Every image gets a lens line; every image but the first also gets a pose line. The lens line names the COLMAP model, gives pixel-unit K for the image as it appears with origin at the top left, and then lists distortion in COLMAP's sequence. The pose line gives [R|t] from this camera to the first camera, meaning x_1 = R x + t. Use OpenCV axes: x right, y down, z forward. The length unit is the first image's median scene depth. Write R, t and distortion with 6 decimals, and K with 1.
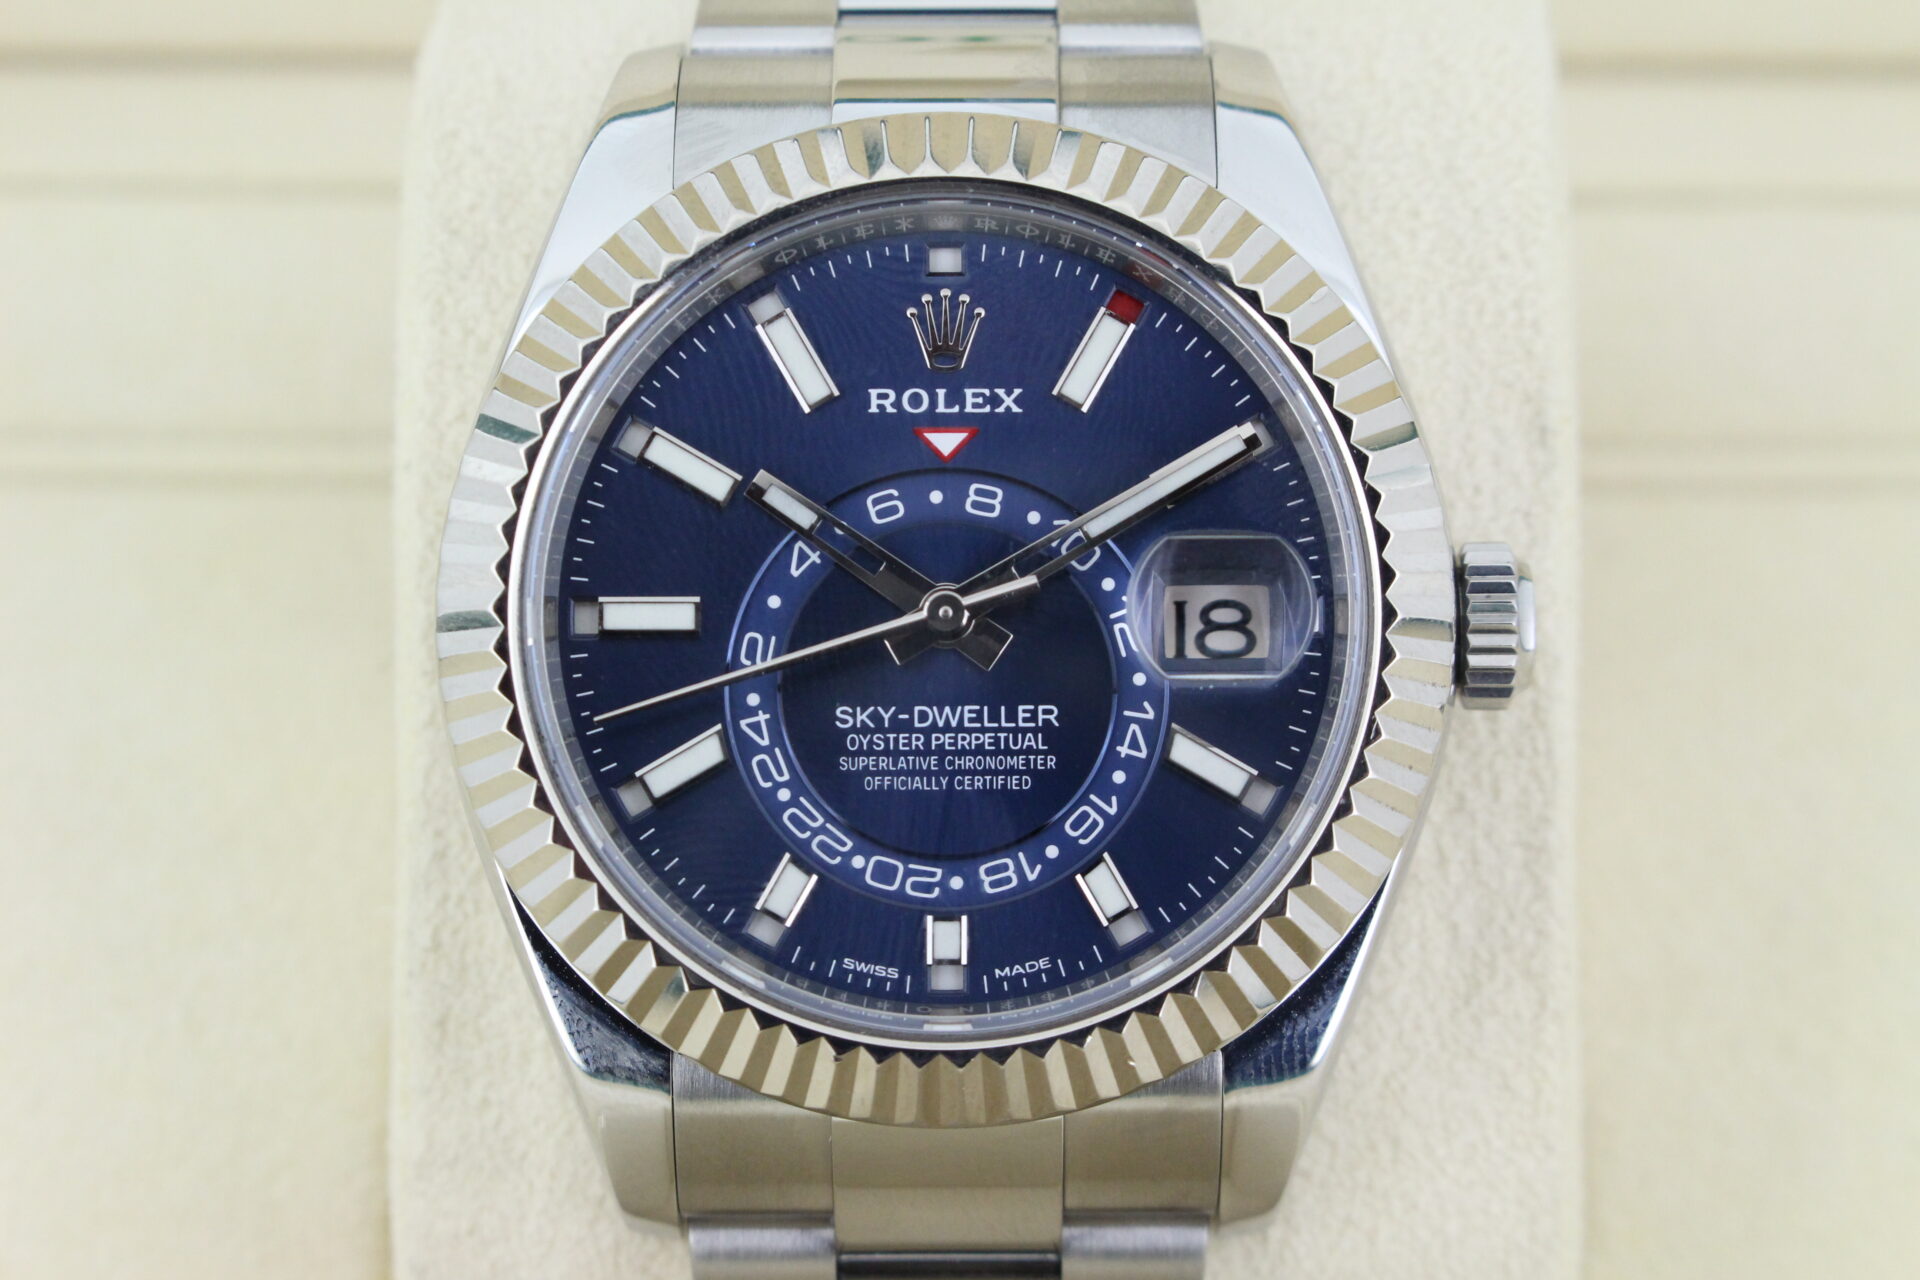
lens RADIAL K [[4901.0, 0, 994.3], [0, 4901.0, 647.8], [0, 0, 1]] dist [0.100605, 0.000000]
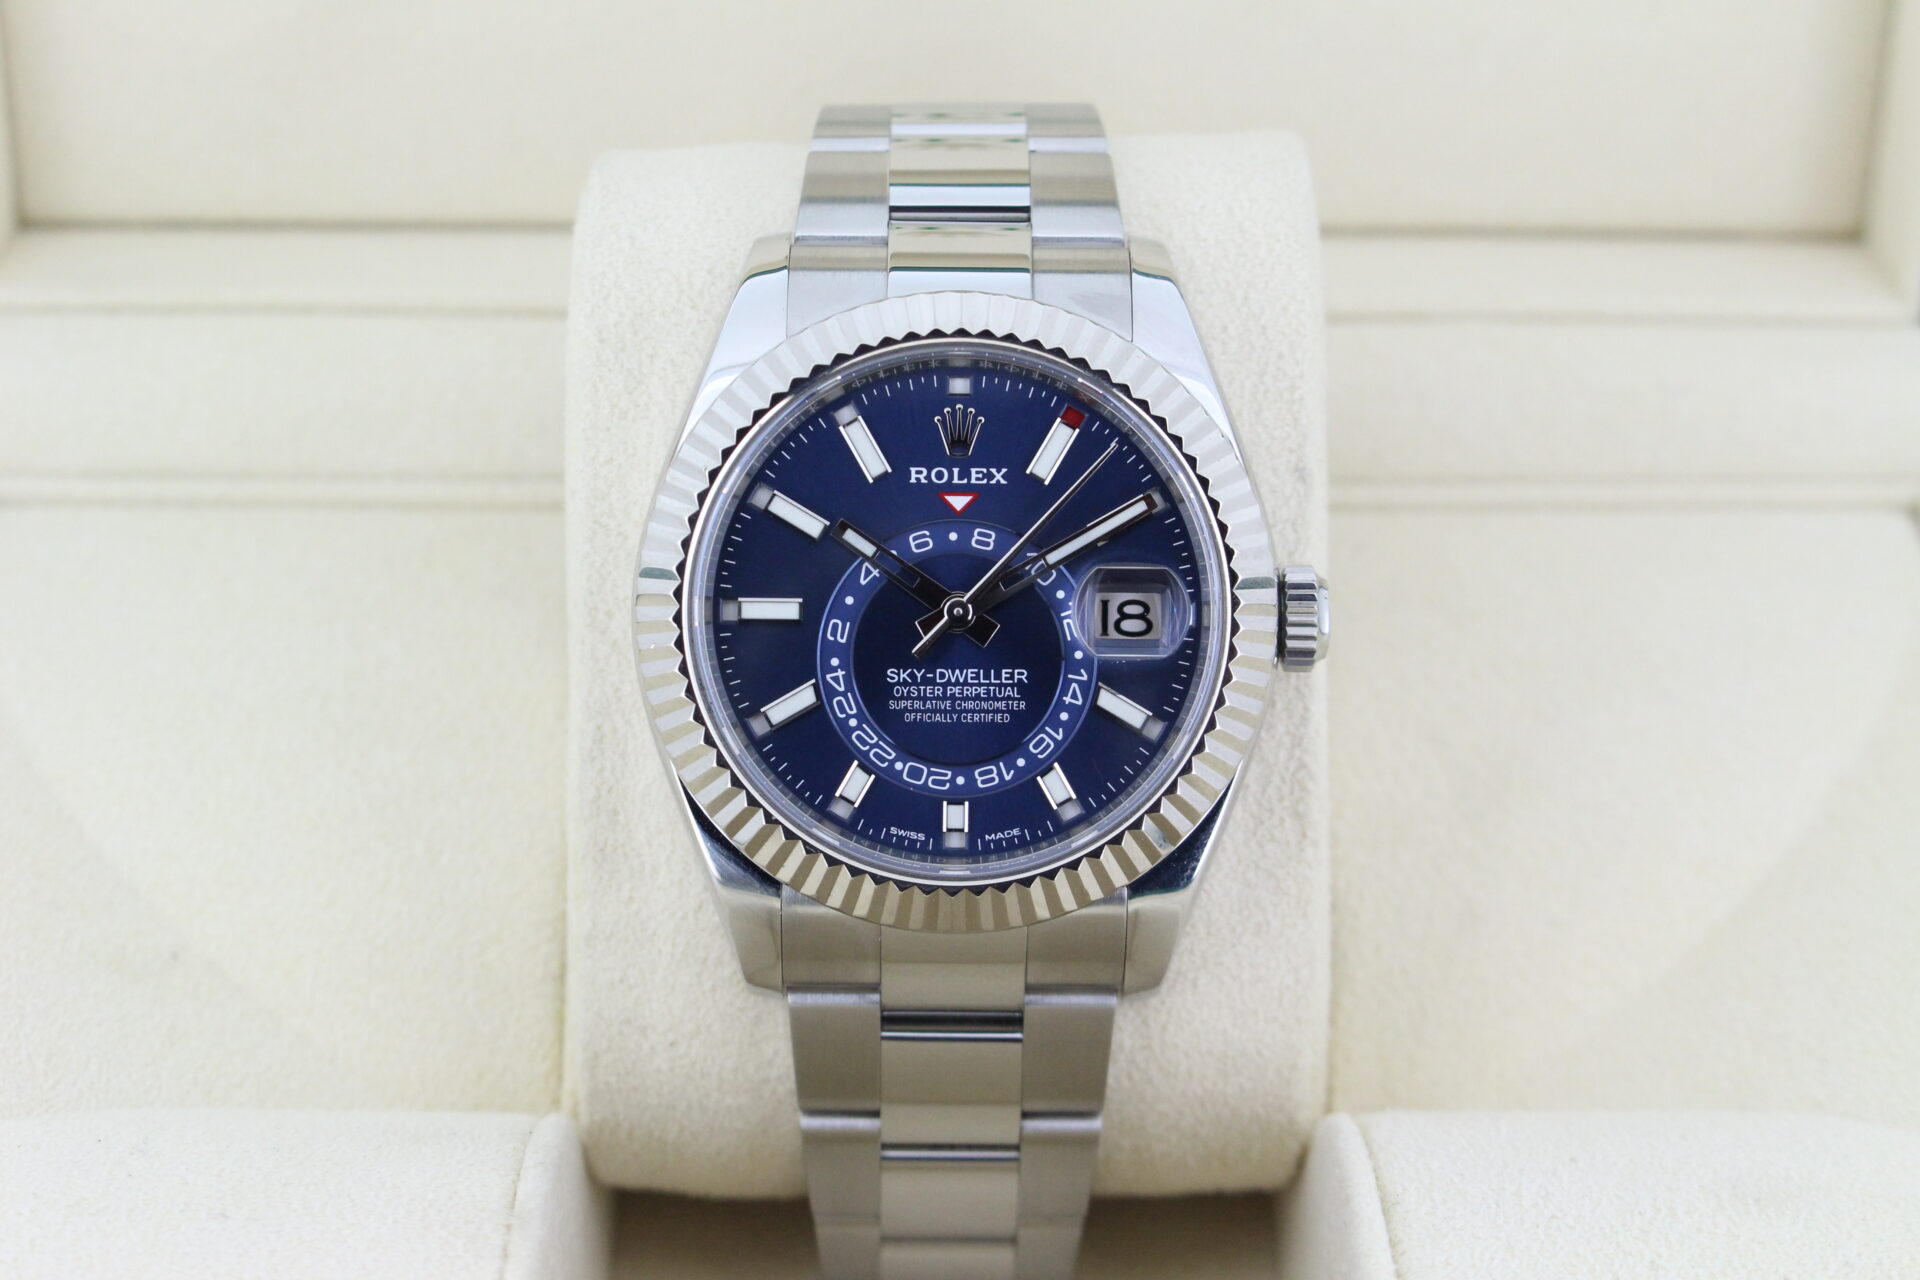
lens RADIAL K [[3854.9, 0, 970.5], [0, 3854.9, 645.7], [0, 0, 1]] dist [-0.026717, 0.000000]
pose [[0.999895, 0.012707, 0.006916, -0.013999], [-0.013011, 0.998866, 0.045793, -0.052638], [-0.006327, -0.045879, 0.998927, -0.244725]]
